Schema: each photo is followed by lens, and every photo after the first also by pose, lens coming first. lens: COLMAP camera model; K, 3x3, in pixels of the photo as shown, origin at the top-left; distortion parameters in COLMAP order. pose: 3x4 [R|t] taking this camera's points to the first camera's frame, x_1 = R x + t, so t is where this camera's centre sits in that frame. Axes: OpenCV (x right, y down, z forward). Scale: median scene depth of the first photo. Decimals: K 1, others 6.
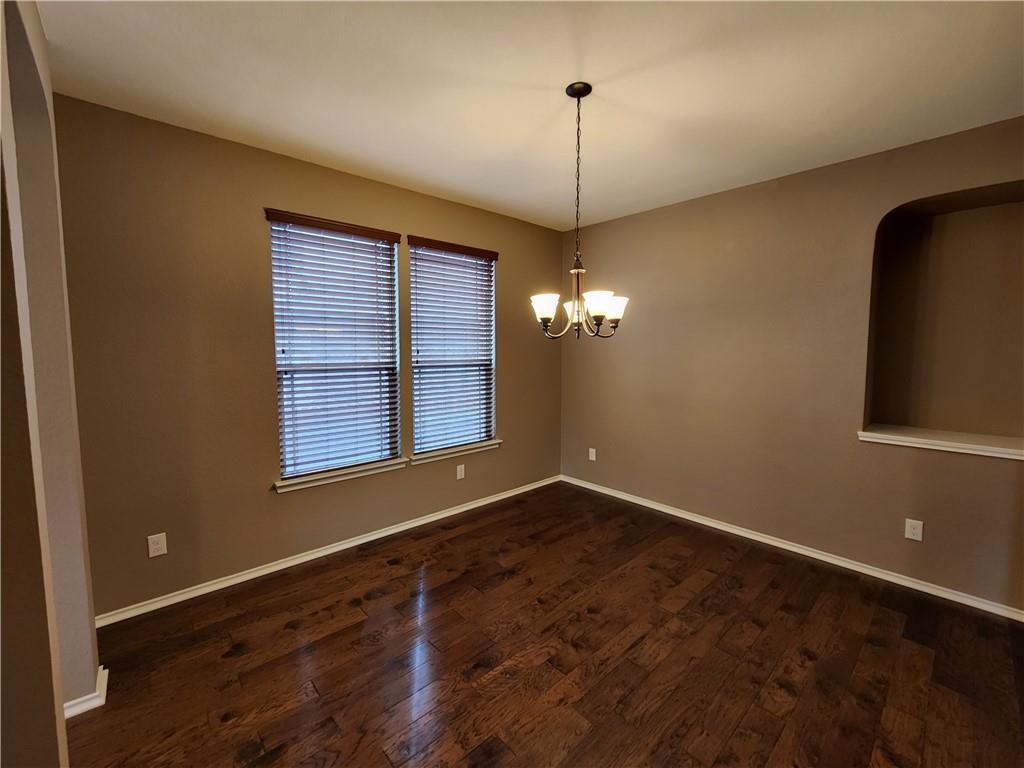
lens RADIAL K [[421.6, 0, 512.0], [0, 421.6, 384.0], [0, 0, 1]] dist [-0.001343, -0.000380]
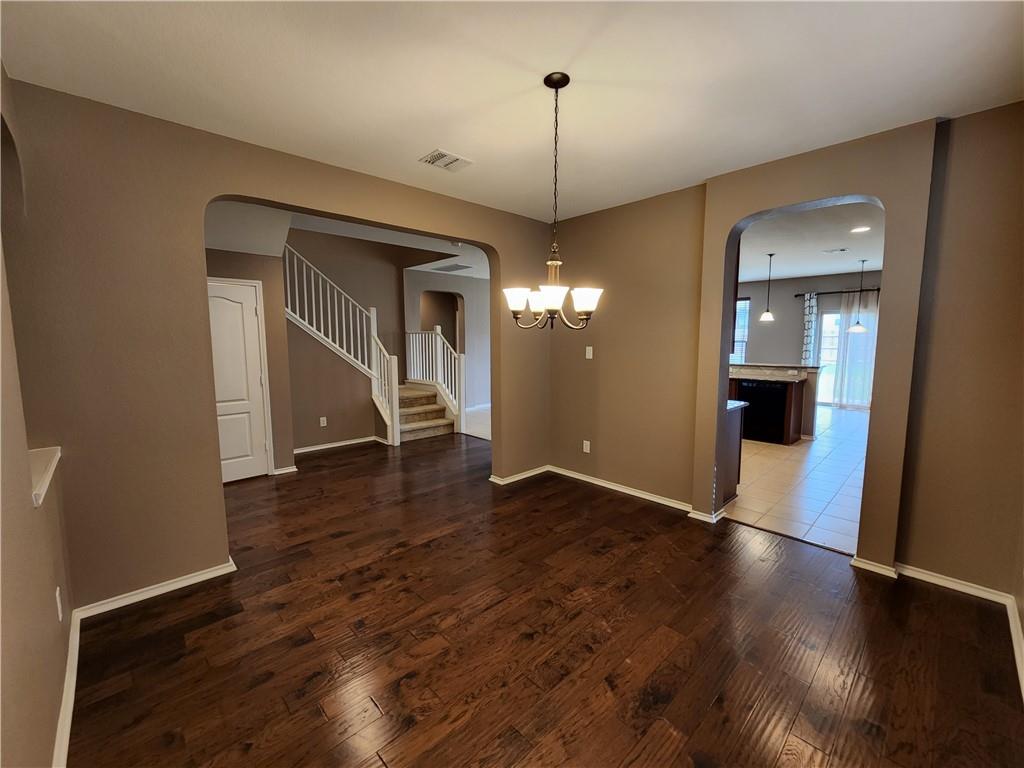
lens RADIAL K [[425.9, 0, 514.8], [0, 425.9, 384.6], [0, 0, 1]] dist [-0.000679, 0.000012]
pose [[-0.999575, 0.004945, -0.028716, 0.265506], [-0.000738, 0.980885, 0.194584, -0.170261], [0.029130, 0.194523, -0.980465, 1.941839]]
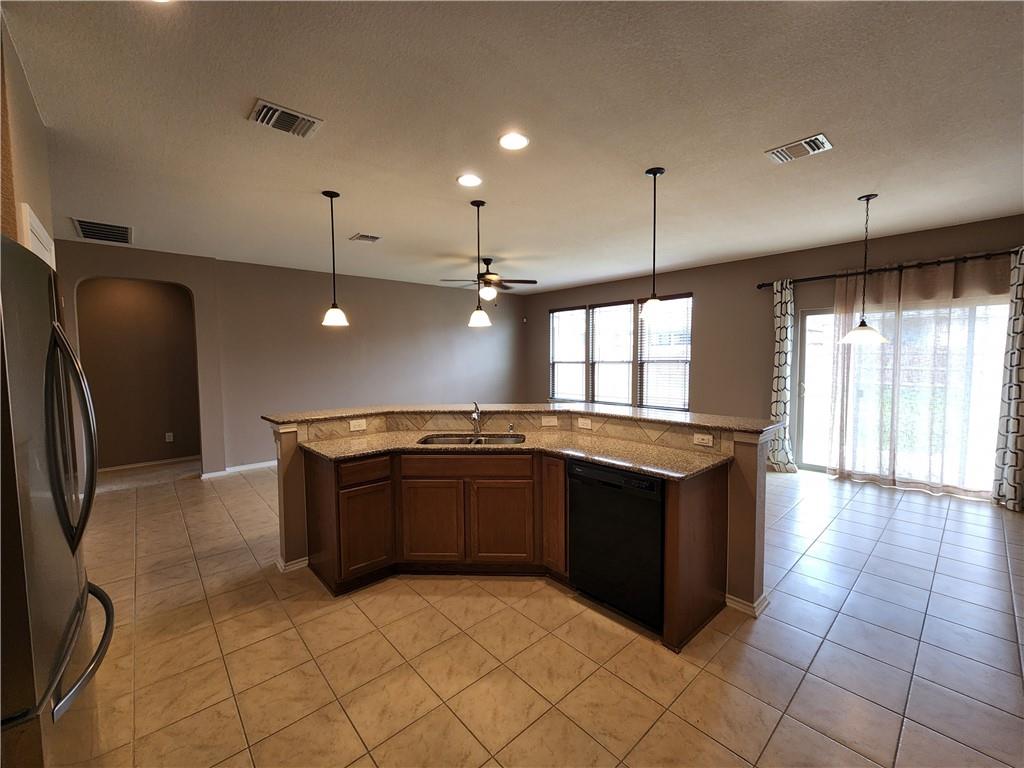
lens RADIAL K [[420.1, 0, 512.3], [0, 420.1, 380.8], [0, 0, 1]] dist [-0.005336, 0.000256]
pose [[-0.999962, 0.005668, 0.006608, -1.149671], [0.006549, 0.989843, 0.142014, -0.023579], [-0.005736, 0.142052, -0.989843, 0.321321]]
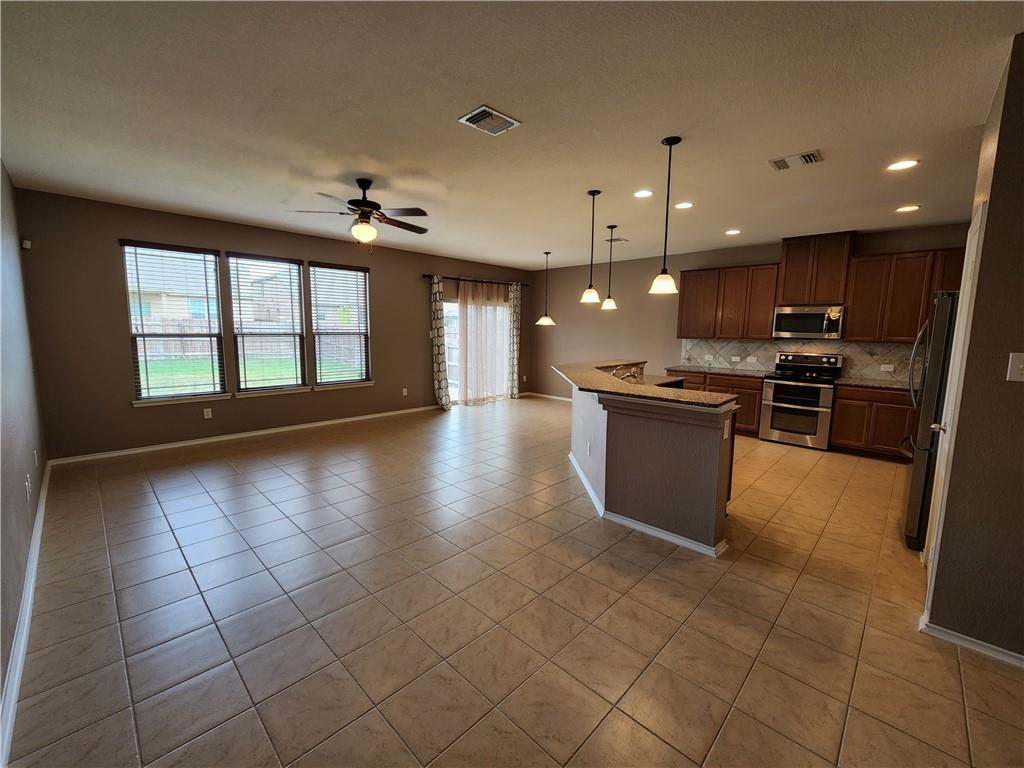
lens RADIAL K [[421.6, 0, 512.0], [0, 421.6, 384.0], [0, 0, 1]] dist [-0.001343, -0.000380]
pose [[0.065799, 0.124962, -0.989977, 0.782409], [-0.094595, 0.988440, 0.118481, 0.158971], [0.993339, 0.085851, 0.076859, -1.706162]]
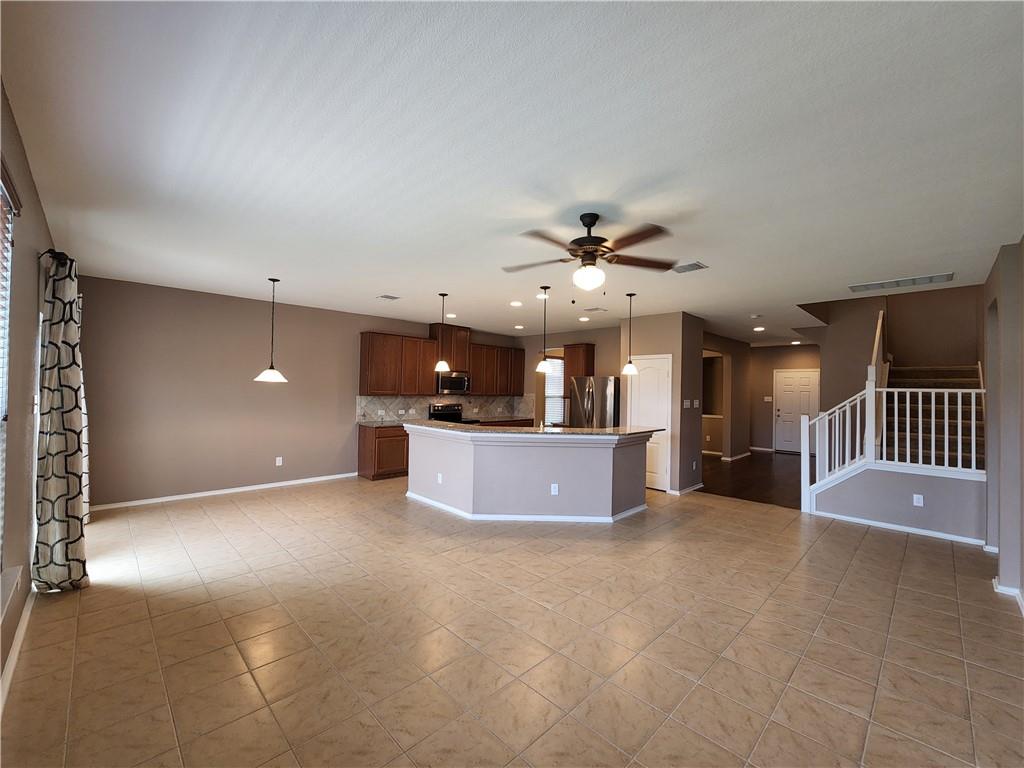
lens RADIAL K [[421.6, 0, 512.0], [0, 421.6, 384.0], [0, 0, 1]] dist [-0.001343, -0.000380]
pose [[0.998660, 0.016577, 0.049015, -1.306323], [-0.011895, 0.995470, -0.094334, 0.275230], [-0.050357, 0.093624, 0.994333, -3.462504]]
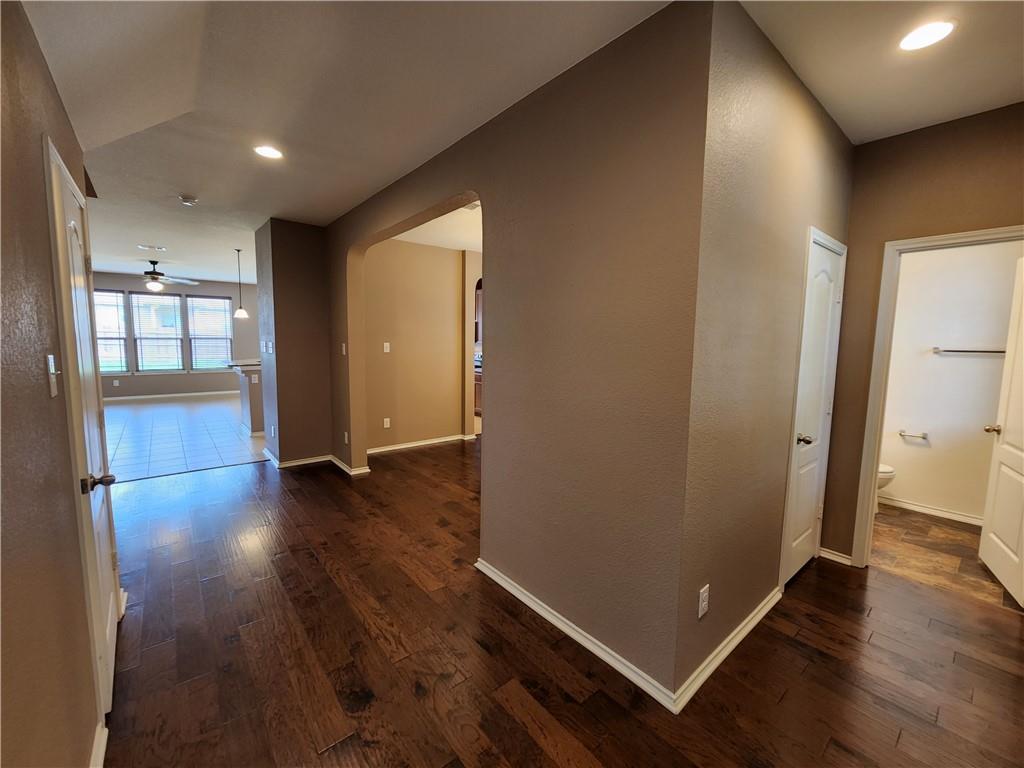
lens RADIAL K [[420.1, 0, 512.3], [0, 420.1, 380.8], [0, 0, 1]] dist [-0.005336, 0.000256]
pose [[-0.039408, 0.097156, -0.994489, 2.296580], [-0.099183, 0.989966, 0.100645, -0.057062], [0.994289, 0.102603, -0.029376, 0.805835]]
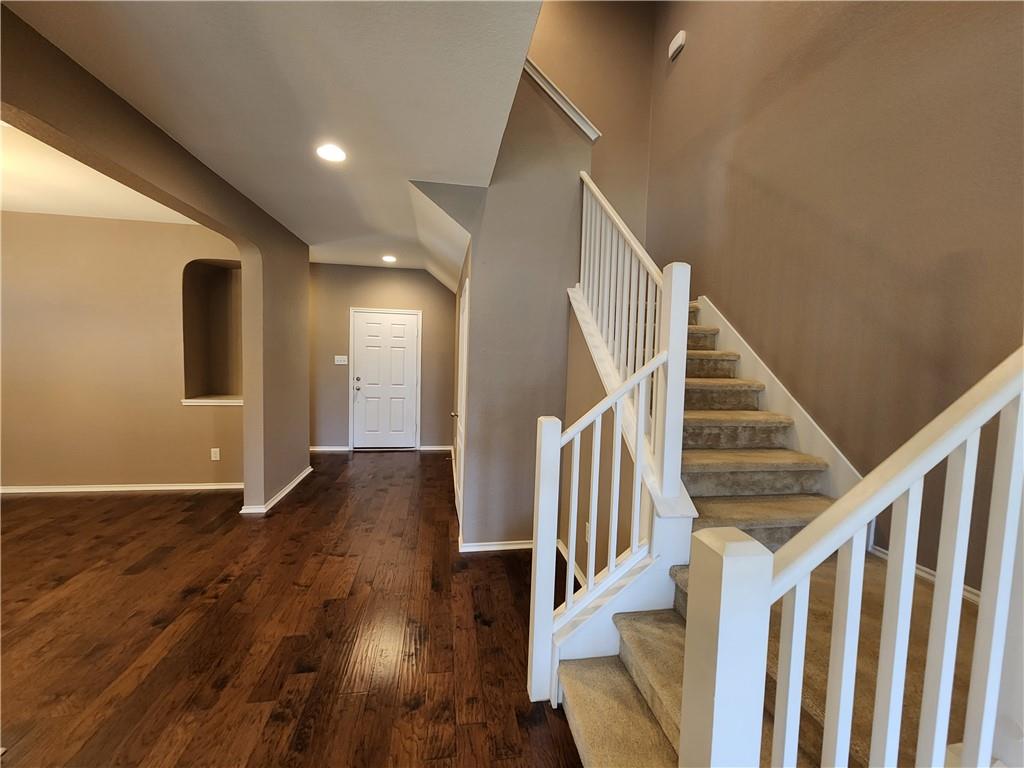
lens RADIAL K [[421.6, 0, 512.0], [0, 421.6, 384.0], [0, 0, 1]] dist [-0.001343, -0.000380]
pose [[0.544265, -0.043743, 0.837772, 0.234176], [0.044295, 0.998745, 0.023371, 0.091216], [-0.837743, 0.024389, 0.545520, -1.107050]]
